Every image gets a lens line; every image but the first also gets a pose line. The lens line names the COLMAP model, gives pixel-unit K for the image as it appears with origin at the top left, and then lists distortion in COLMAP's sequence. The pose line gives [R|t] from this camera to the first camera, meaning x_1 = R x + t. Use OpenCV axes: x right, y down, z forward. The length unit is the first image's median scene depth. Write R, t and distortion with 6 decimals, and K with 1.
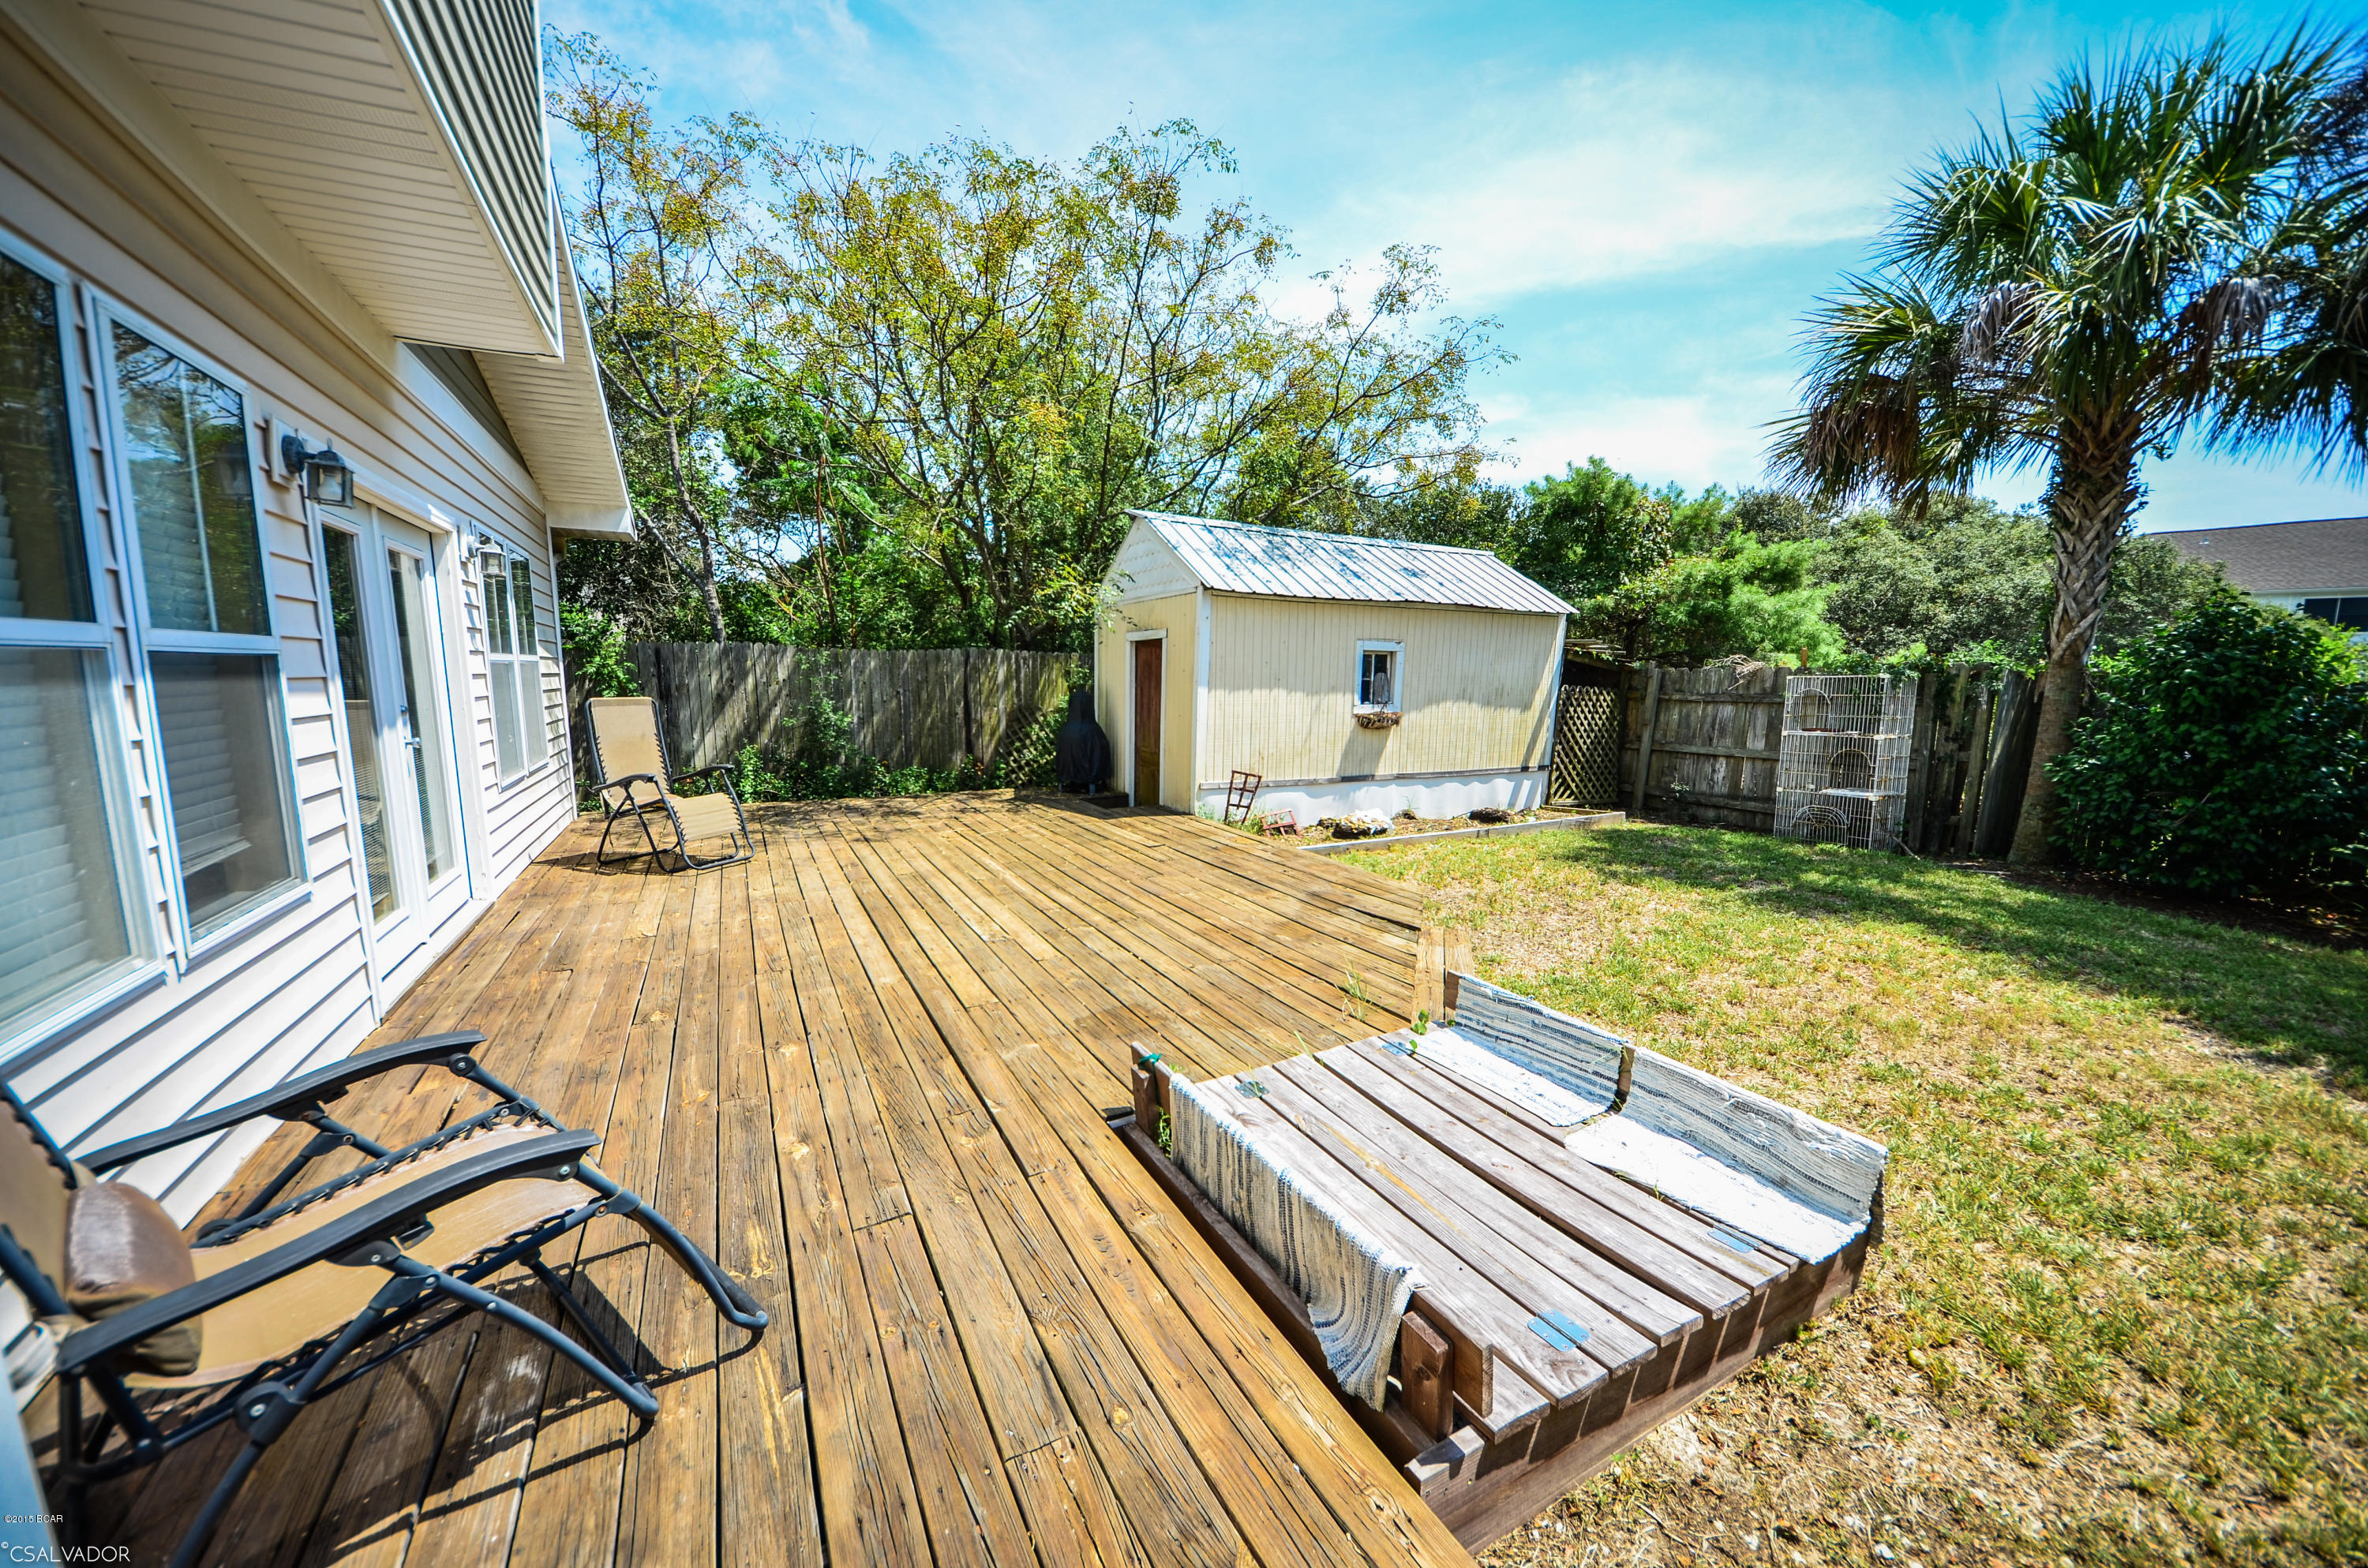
lens RADIAL K [[870.2, 0, 1209.8], [0, 870.2, 823.6], [0, 0, 1]] dist [0.045720, -0.034398]
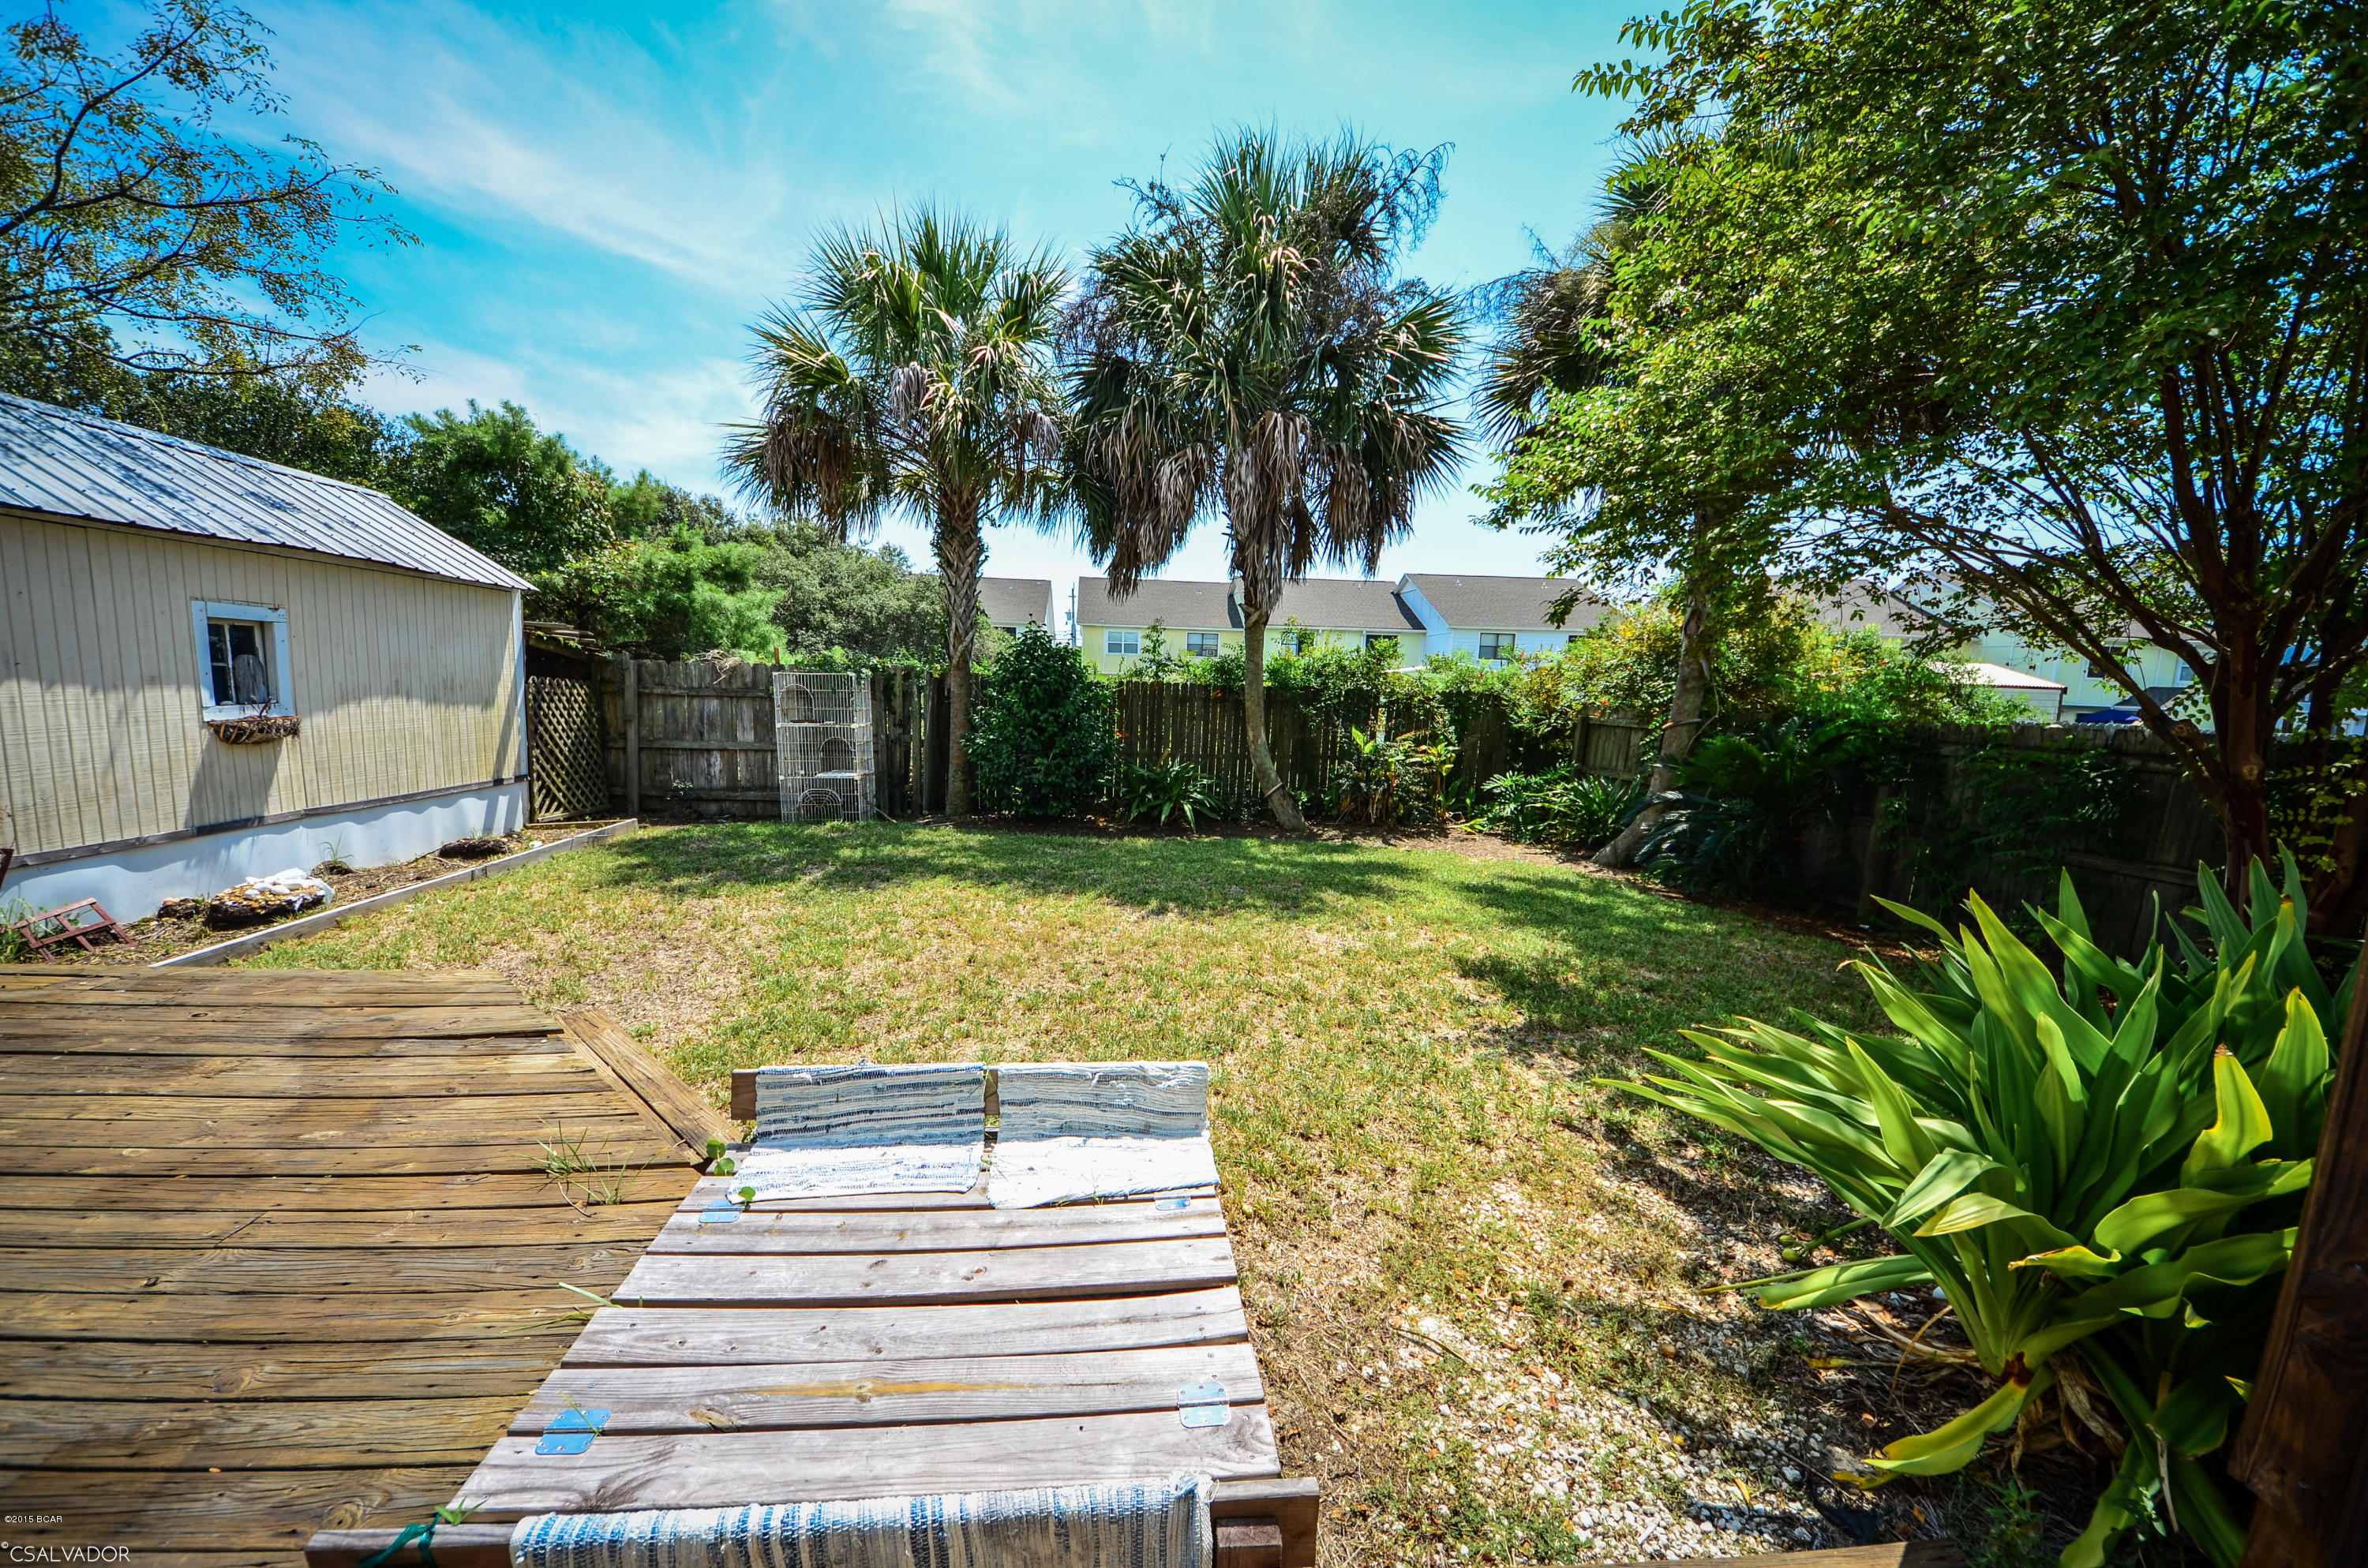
lens RADIAL K [[823.6, 0, 1231.9], [0, 823.6, 807.4], [0, 0, 1]] dist [0.032938, -0.017493]
pose [[0.417011, -0.128314, 0.899798, -0.057449], [0.129170, 0.988303, 0.081071, -0.020190], [-0.899676, 0.082420, 0.428708, 0.110189]]
